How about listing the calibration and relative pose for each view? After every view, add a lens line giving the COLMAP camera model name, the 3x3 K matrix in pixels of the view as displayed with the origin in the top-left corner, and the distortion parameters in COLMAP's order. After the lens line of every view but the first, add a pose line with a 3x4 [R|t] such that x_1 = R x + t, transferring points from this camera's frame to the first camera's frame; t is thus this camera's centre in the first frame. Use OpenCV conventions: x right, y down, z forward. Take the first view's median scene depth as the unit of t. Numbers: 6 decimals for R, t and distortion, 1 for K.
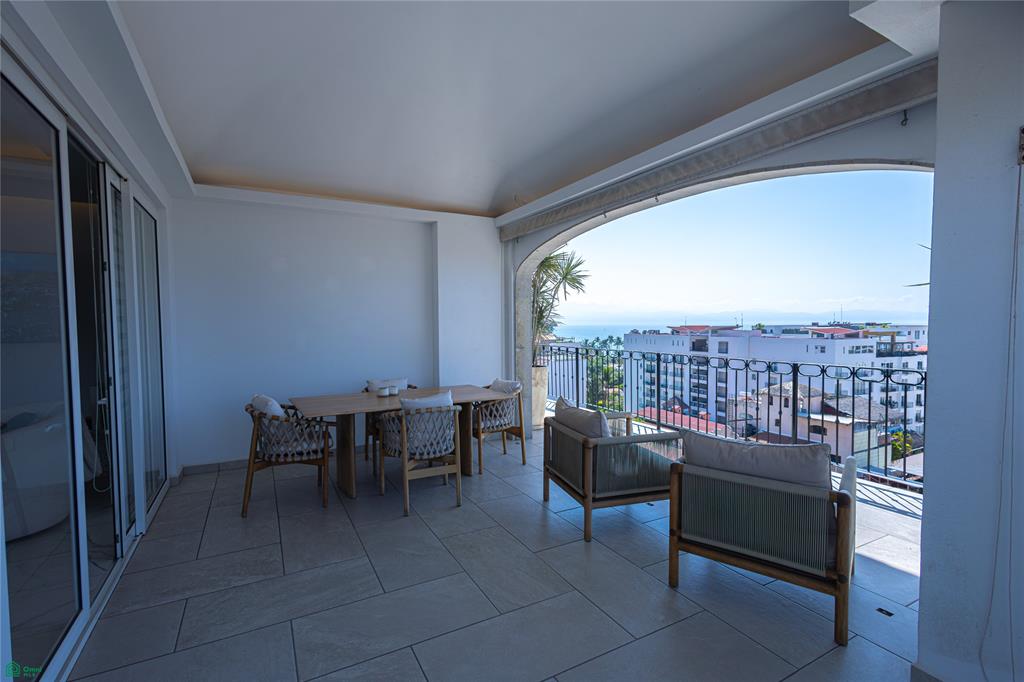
lens RADIAL K [[468.9, 0, 505.1], [0, 468.9, 340.3], [0, 0, 1]] dist [0.008238, -0.000576]
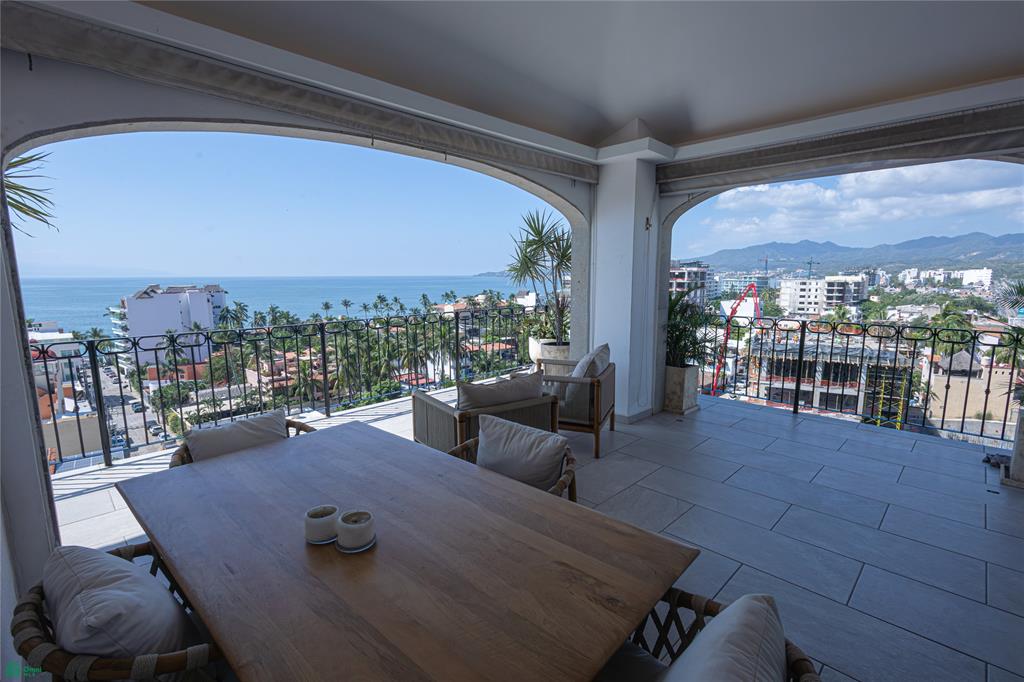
lens RADIAL K [[468.9, 0, 511.0], [0, 468.9, 344.4], [0, 0, 1]] dist [0.008238, -0.000576]
pose [[-0.290341, -0.127449, 0.948398, -0.633126], [0.048791, 0.987830, 0.147685, -0.051594], [-0.955679, 0.089152, -0.280589, 1.086343]]
